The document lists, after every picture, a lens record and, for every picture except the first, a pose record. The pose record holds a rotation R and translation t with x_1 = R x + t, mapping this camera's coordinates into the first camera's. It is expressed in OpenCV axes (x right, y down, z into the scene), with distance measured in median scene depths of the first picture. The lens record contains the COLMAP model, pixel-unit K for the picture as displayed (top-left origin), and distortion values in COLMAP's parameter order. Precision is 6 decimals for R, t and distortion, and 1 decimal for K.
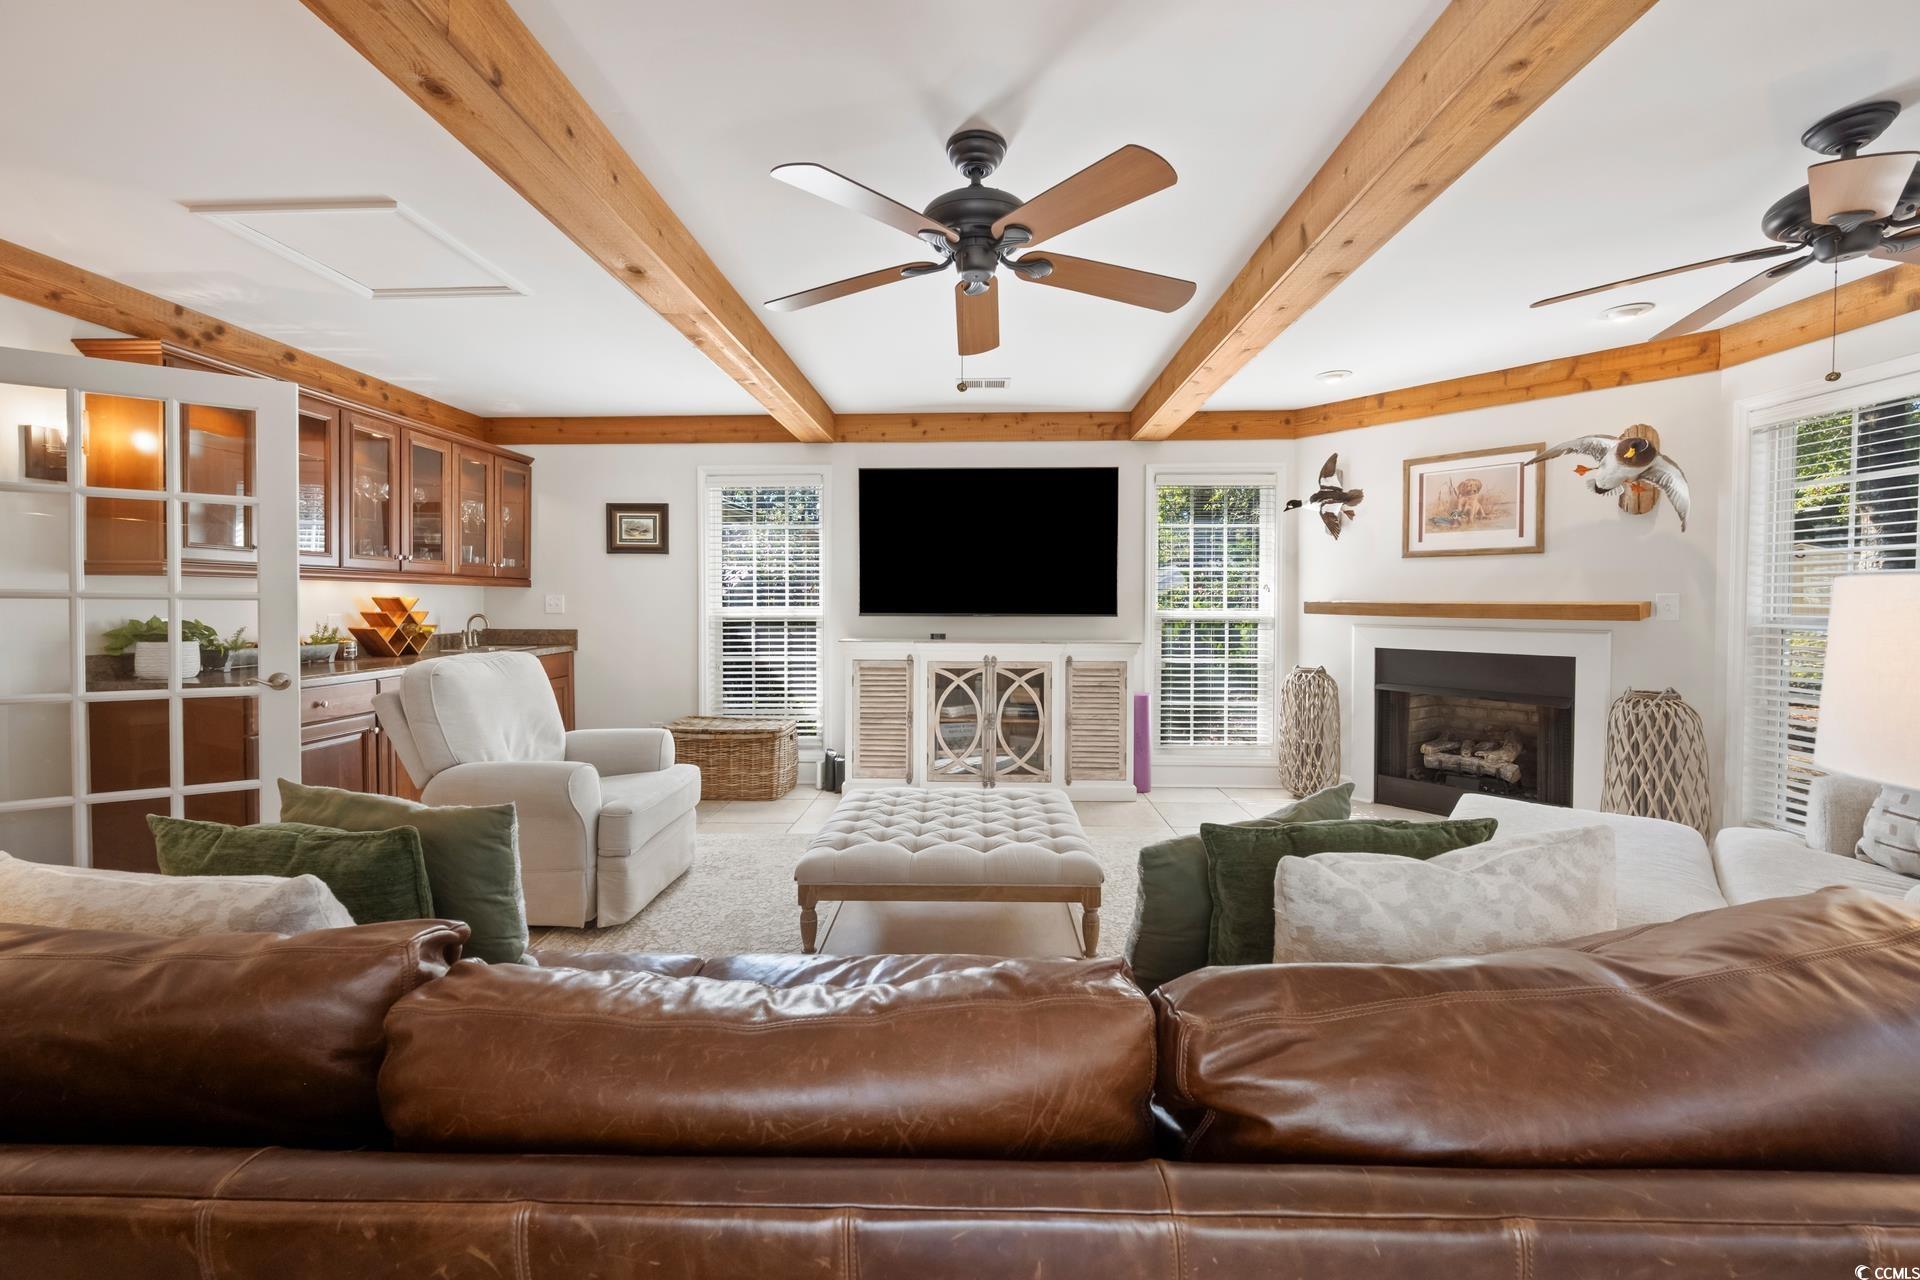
lens RADIAL K [[768.5, 0, 948.7], [0, 768.5, 619.0], [0, 0, 1]] dist [-0.000460, -0.000589]
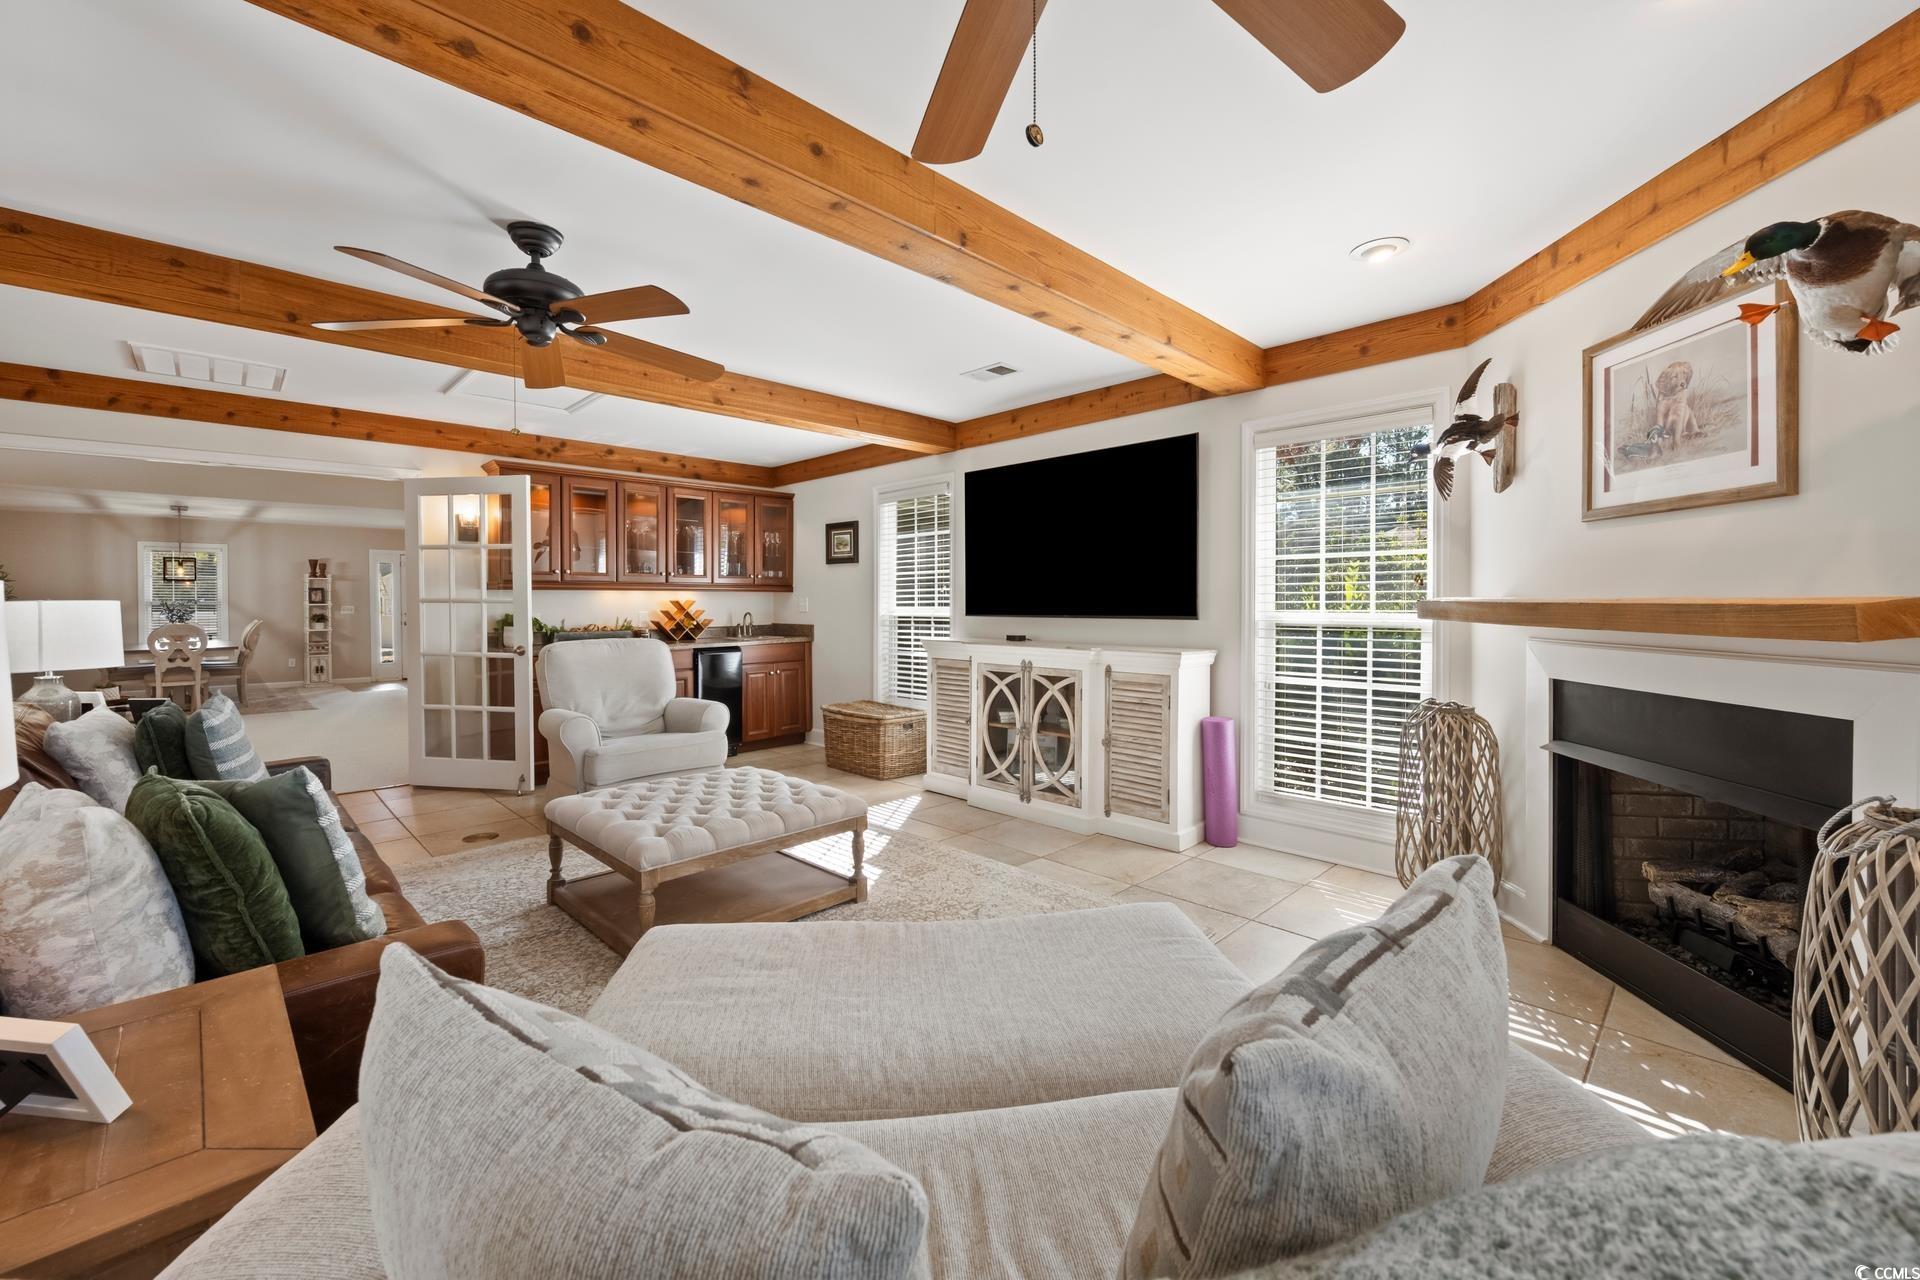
lens RADIAL K [[768.5, 0, 950.9], [0, 768.5, 615.4], [0, 0, 1]] dist [-0.000460, -0.000589]
pose [[0.724880, 0.008324, -0.688825, 0.621149], [-0.012108, 0.999926, -0.000658, -0.004573], [0.688769, 0.008818, 0.724928, 0.260322]]
